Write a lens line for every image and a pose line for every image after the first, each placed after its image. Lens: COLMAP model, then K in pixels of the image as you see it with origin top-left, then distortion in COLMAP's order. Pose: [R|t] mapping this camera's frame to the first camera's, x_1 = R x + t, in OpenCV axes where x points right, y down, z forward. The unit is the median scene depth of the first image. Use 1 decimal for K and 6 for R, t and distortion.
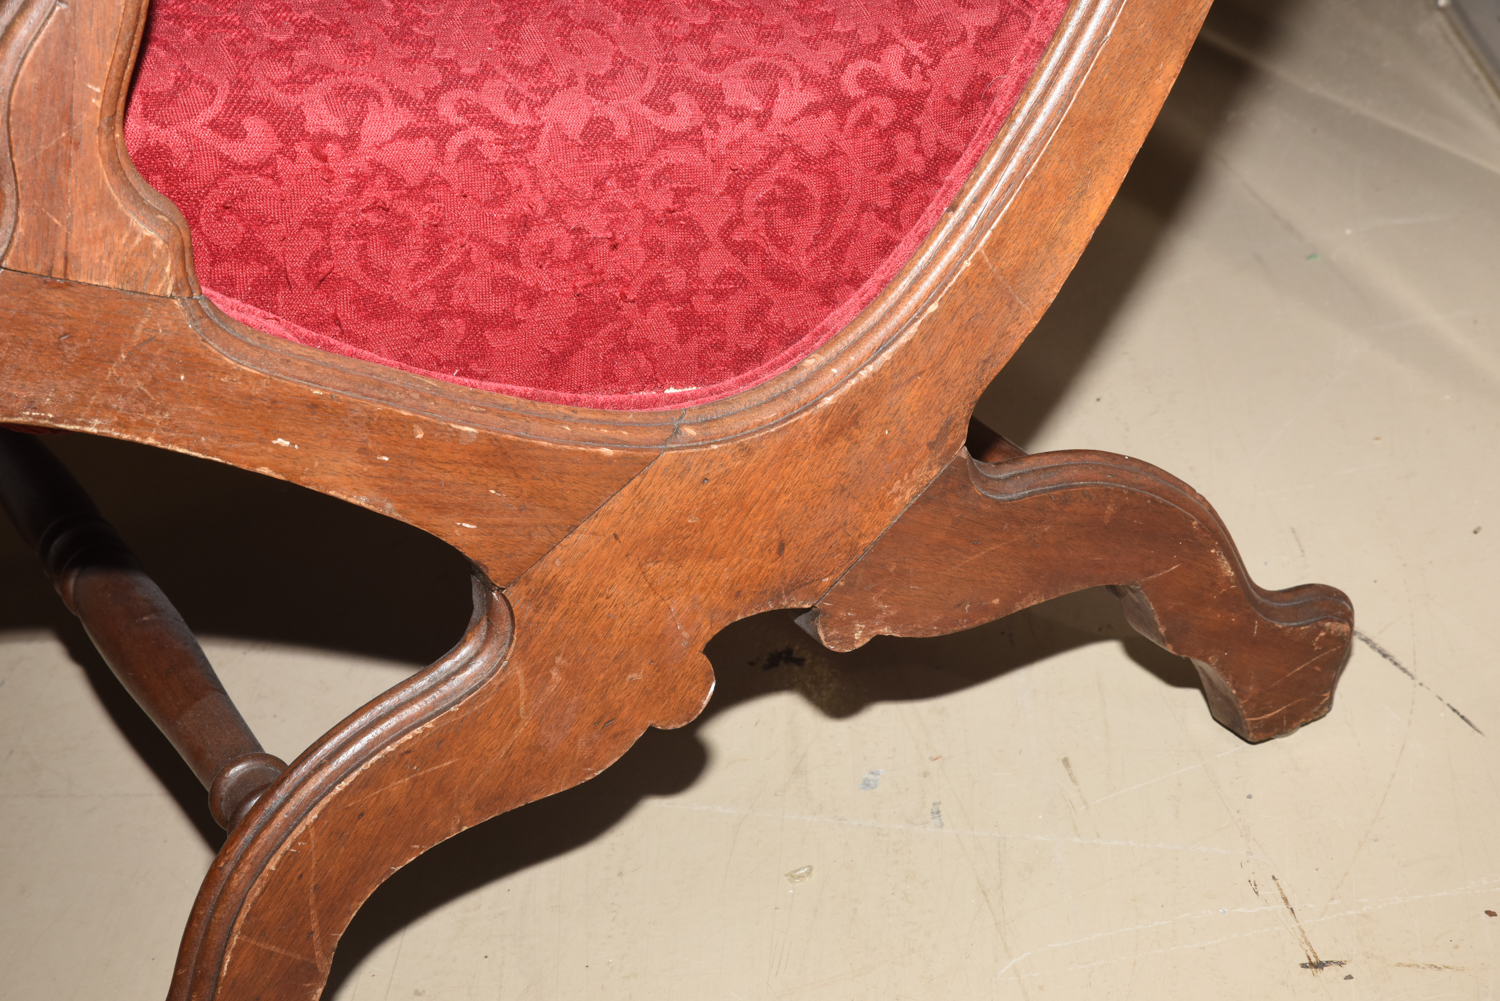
lens RADIAL K [[2637.2, 0, 734.3], [0, 2637.2, 493.5], [0, 0, 1]] dist [0.139537, 0.000000]
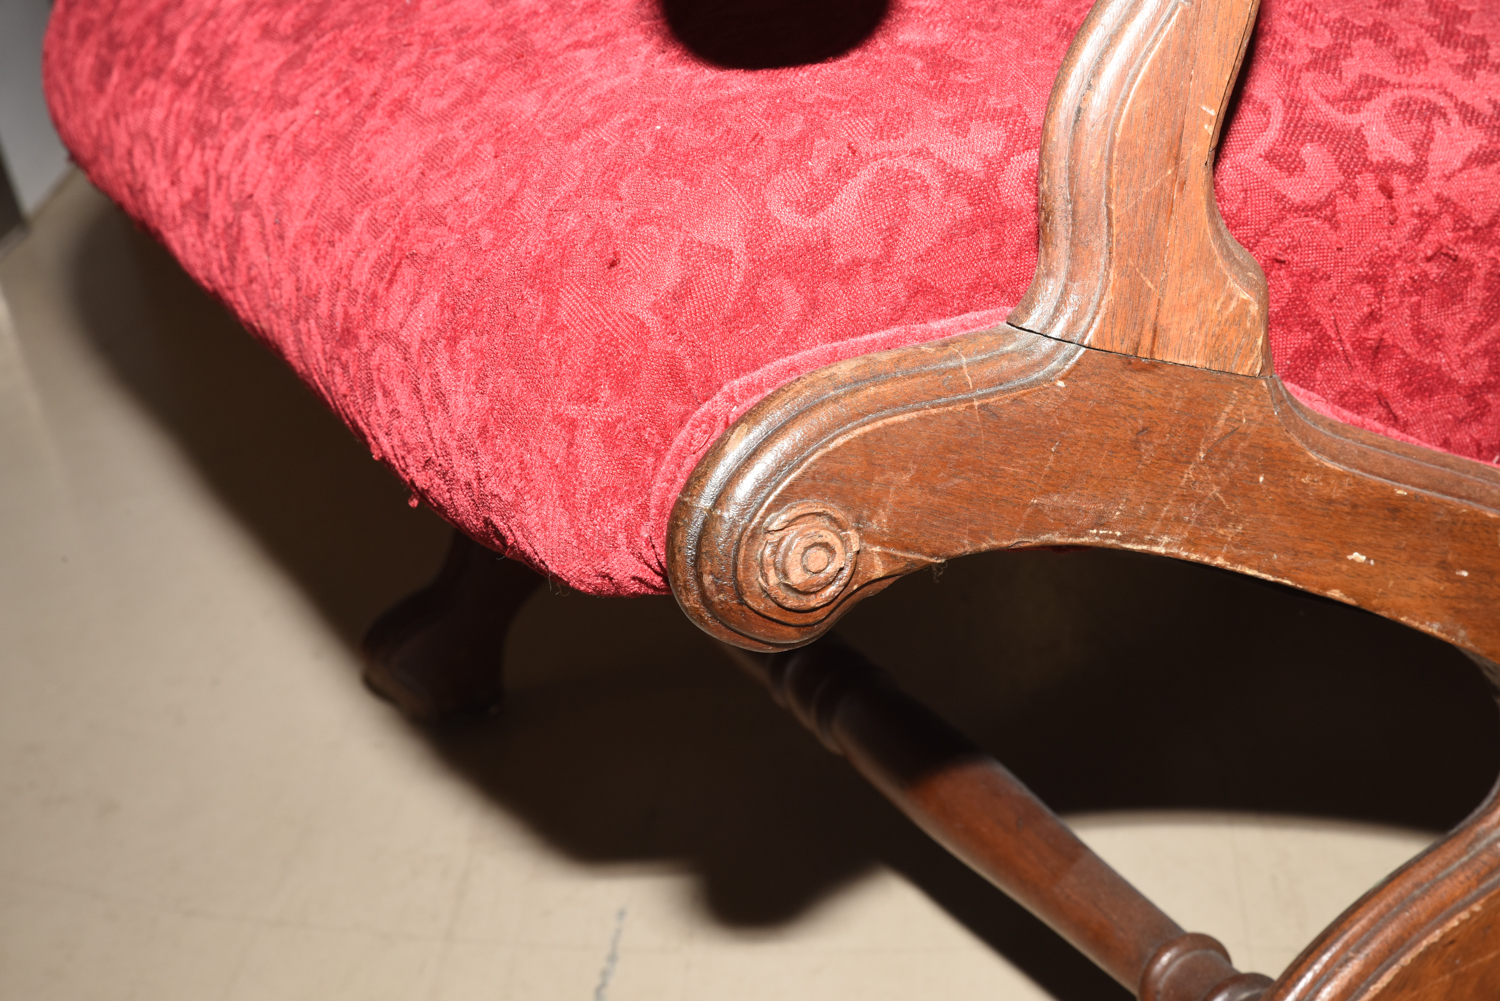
lens RADIAL K [[2637.2, 0, 798.4], [0, 2637.2, 514.0], [0, 0, 1]] dist [0.139537, 0.000000]
pose [[0.998168, -0.025326, -0.054940, -0.273913], [0.024429, 0.999558, -0.016924, -0.021446], [0.055345, 0.015551, 0.998346, 0.195401]]
